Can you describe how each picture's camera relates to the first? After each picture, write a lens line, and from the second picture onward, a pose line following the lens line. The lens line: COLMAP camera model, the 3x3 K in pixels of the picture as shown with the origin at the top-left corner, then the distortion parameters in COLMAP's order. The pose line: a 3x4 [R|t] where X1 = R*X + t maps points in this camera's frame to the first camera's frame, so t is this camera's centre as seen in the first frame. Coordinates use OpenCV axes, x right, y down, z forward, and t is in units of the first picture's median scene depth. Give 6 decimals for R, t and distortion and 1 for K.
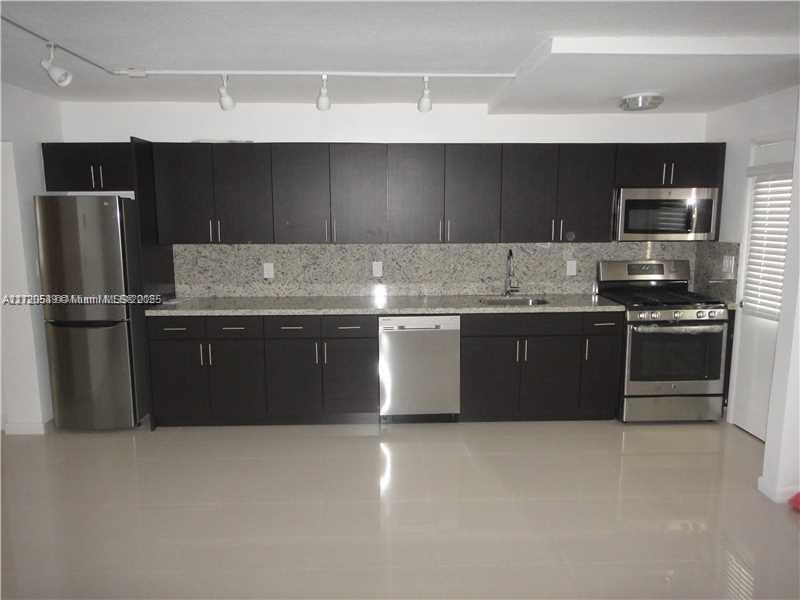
lens RADIAL K [[602.1, 0, 400.0], [0, 602.1, 300.0], [0, 0, 1]] dist [-0.004764, 0.075951]
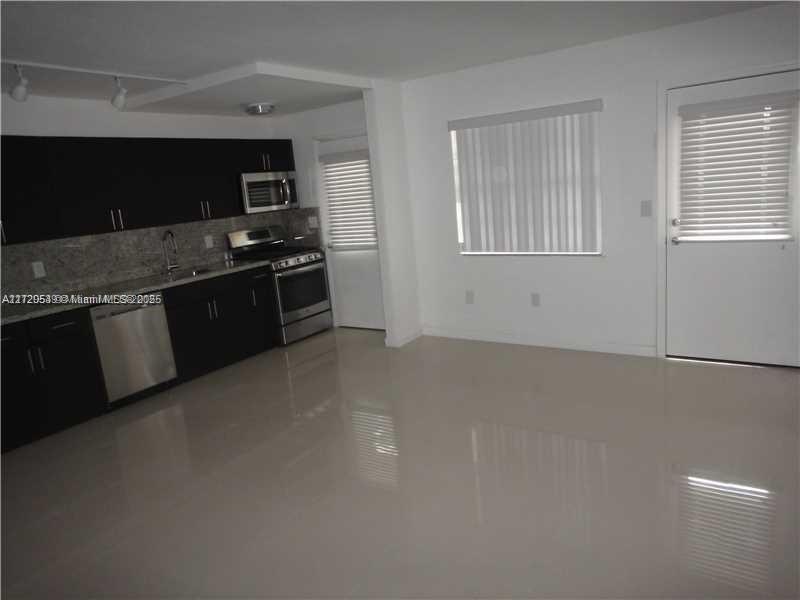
lens RADIAL K [[602.1, 0, 400.0], [0, 602.1, 300.0], [0, 0, 1]] dist [-0.004764, 0.075951]
pose [[0.571567, -0.210127, 0.793195, -0.532028], [0.203124, 0.972802, 0.111338, 0.005423], [-0.795017, 0.097479, 0.598703, -0.025320]]
